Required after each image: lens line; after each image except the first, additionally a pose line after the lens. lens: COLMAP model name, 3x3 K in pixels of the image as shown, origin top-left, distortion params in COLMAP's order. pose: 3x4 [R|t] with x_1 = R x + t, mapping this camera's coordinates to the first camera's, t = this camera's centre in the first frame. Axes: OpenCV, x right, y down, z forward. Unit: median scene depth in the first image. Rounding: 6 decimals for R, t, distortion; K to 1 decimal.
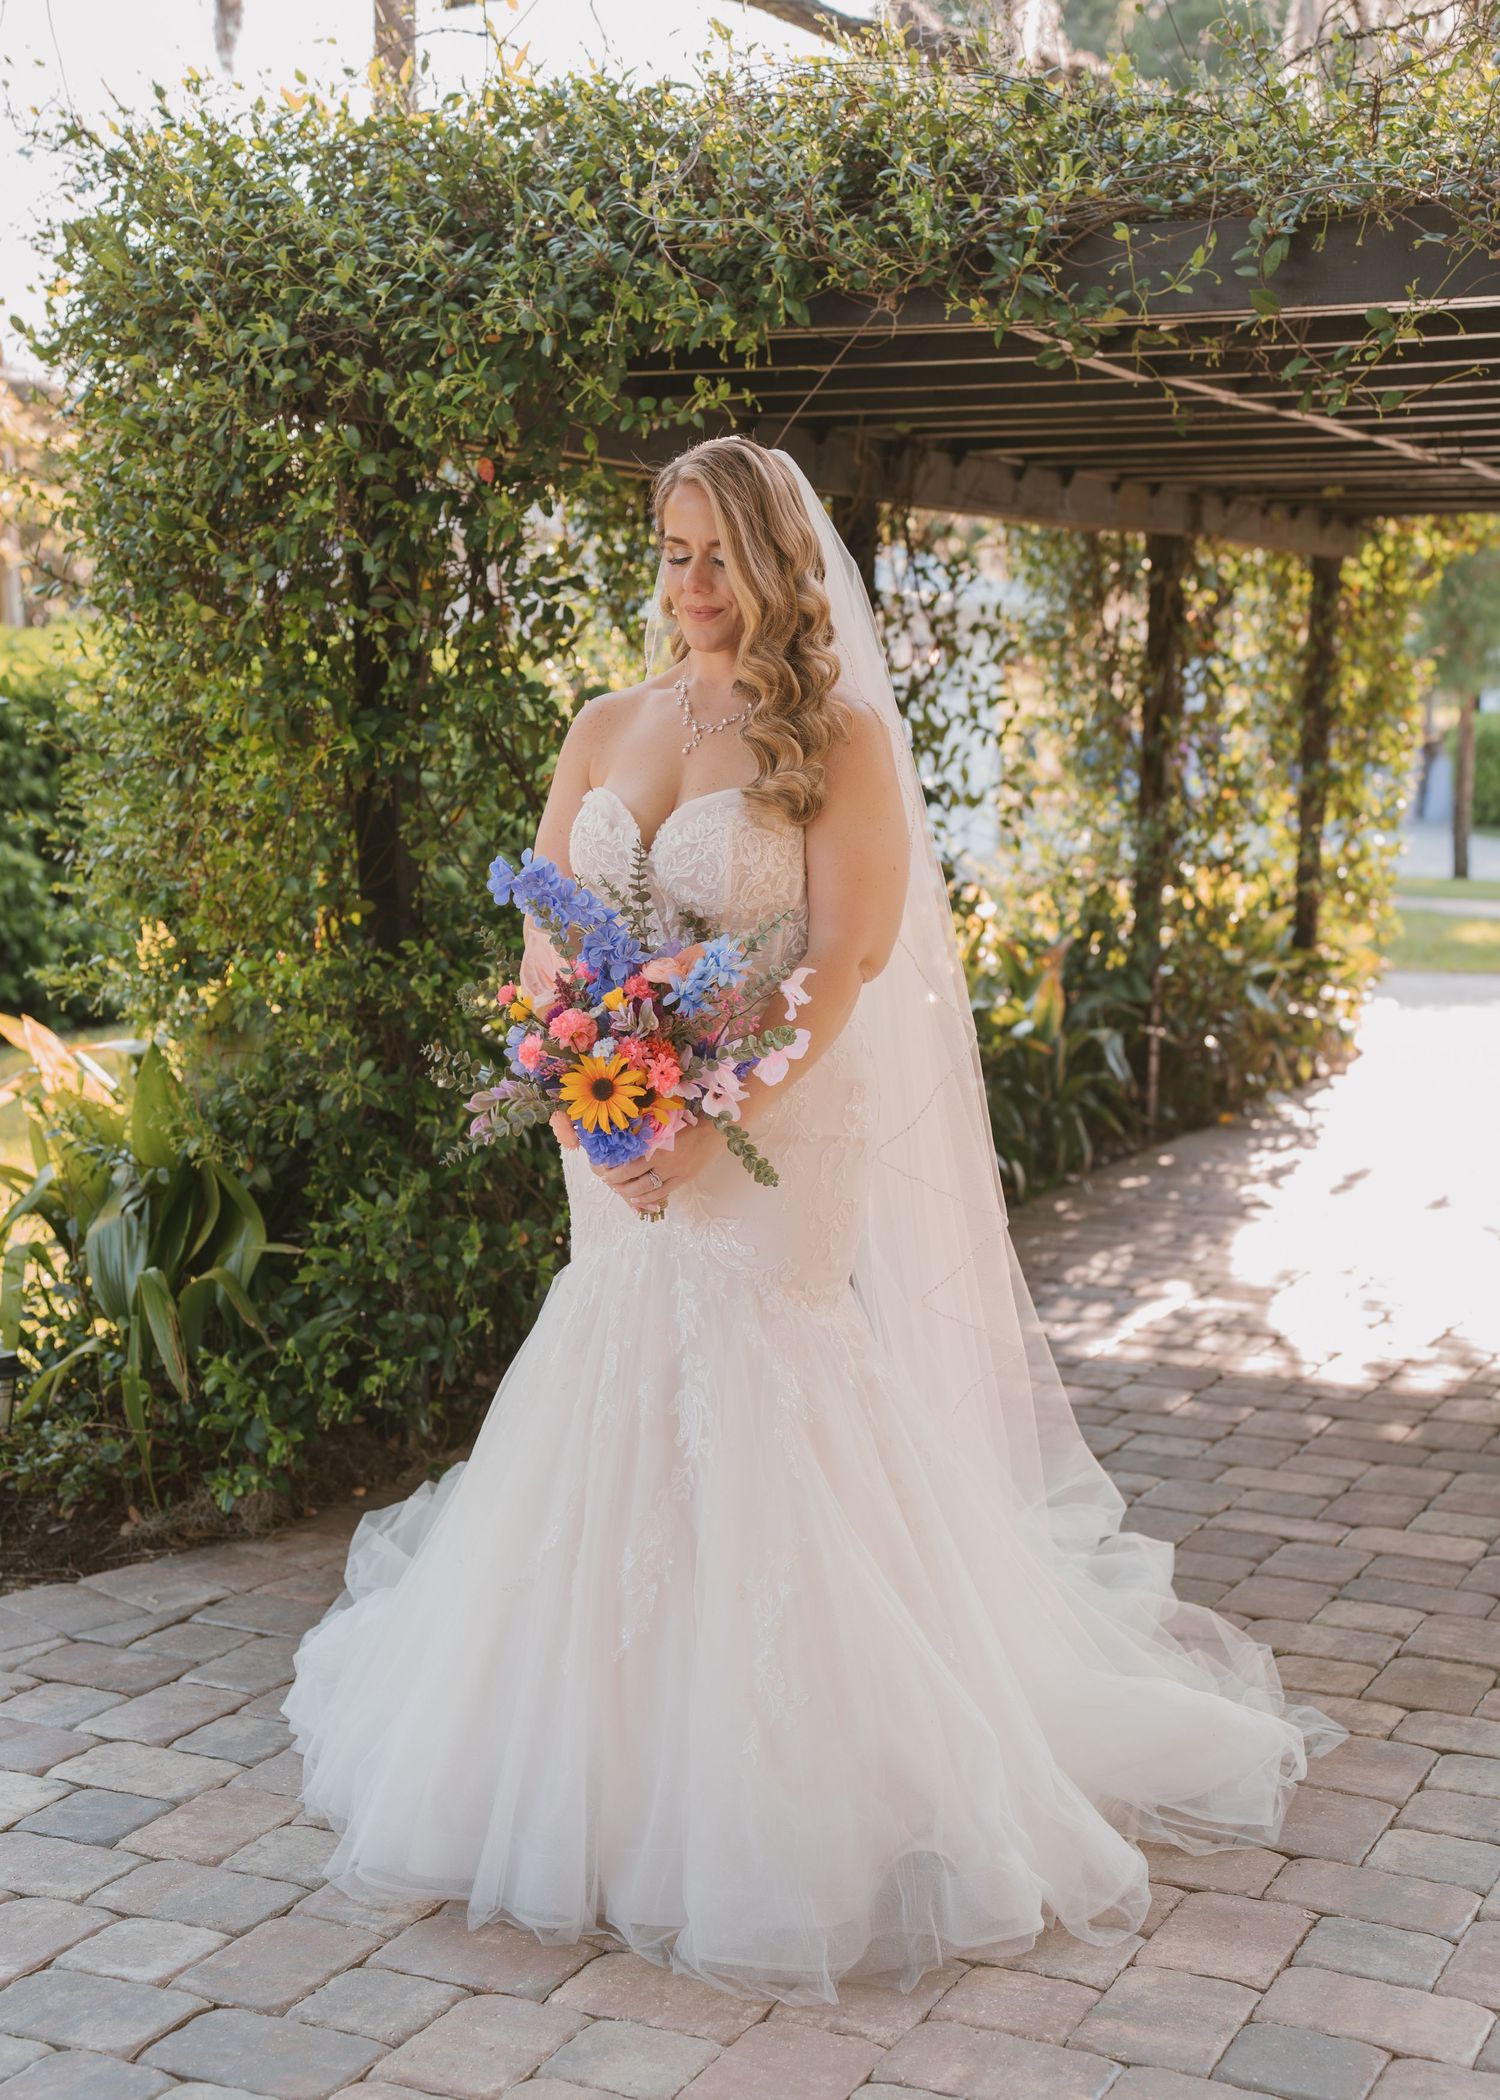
lens RADIAL K [[3012.2, 0, 765.8], [0, 3012.2, 1116.0], [0, 0, 1]] dist [0.159391, 0.061744]
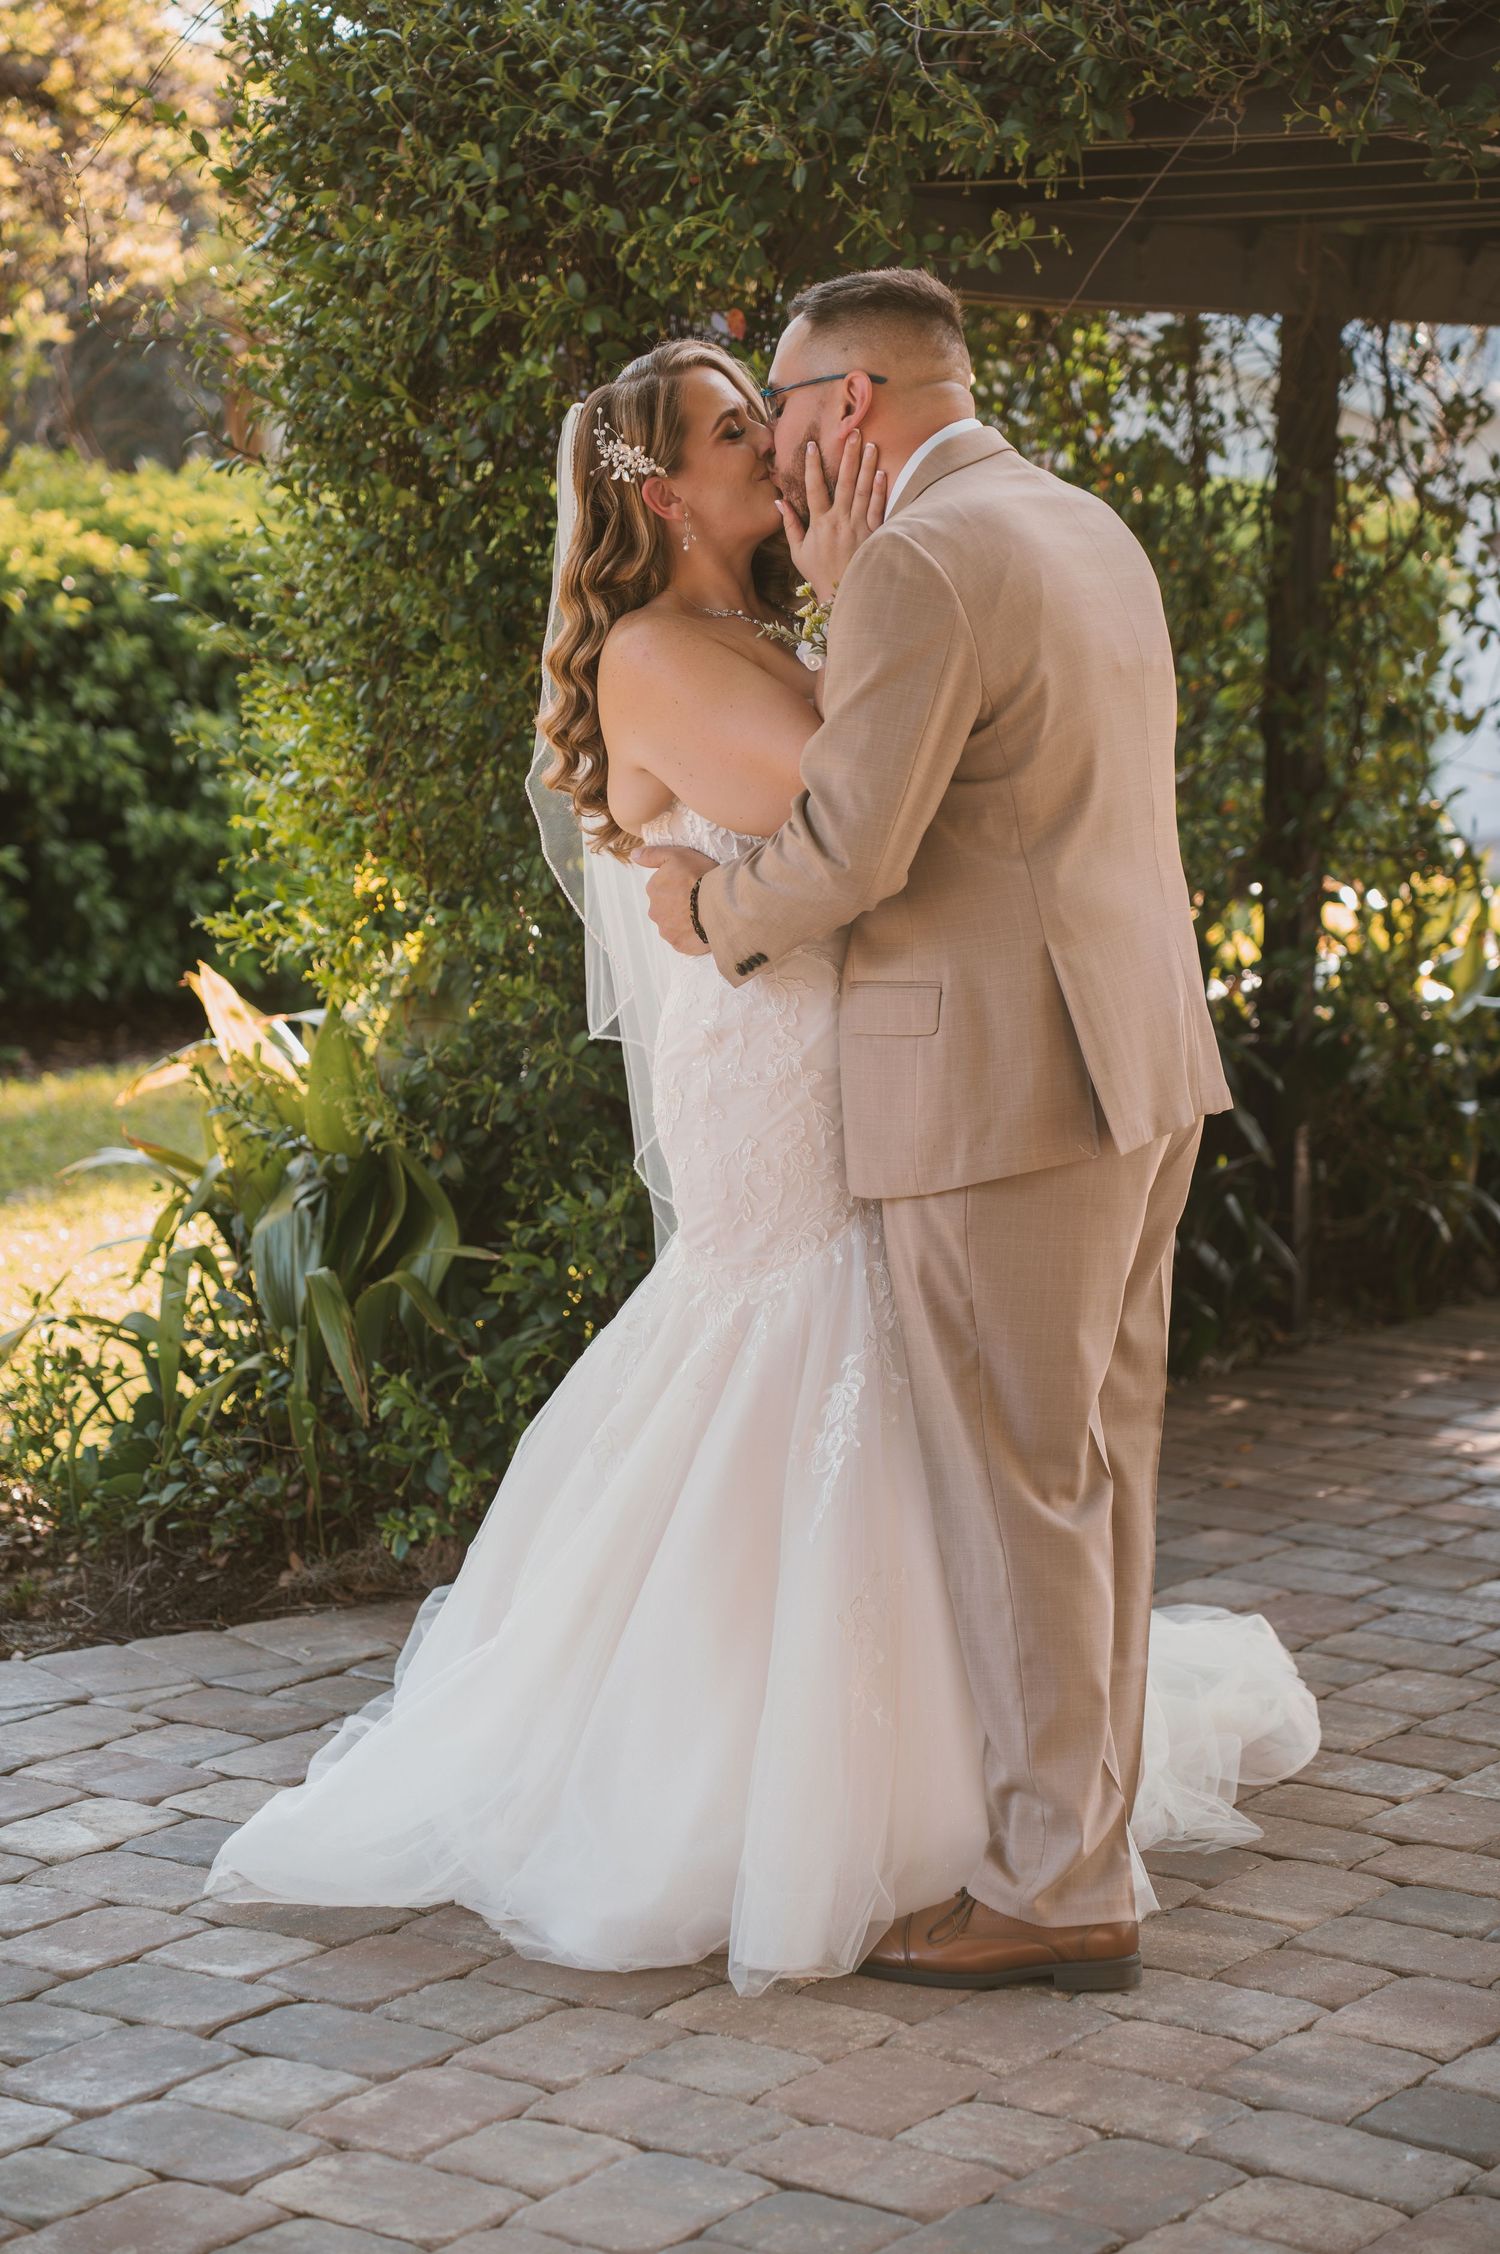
lens RADIAL K [[4466.2, 0, 722.7], [0, 4466.2, 1138.8], [0, 0, 1]] dist [0.583675, 0.277624]
pose [[0.989346, 0.025736, -0.143291, 0.090621], [-0.027265, 0.999590, -0.008714, 0.022040], [0.143008, 0.012528, 0.989642, -0.236857]]
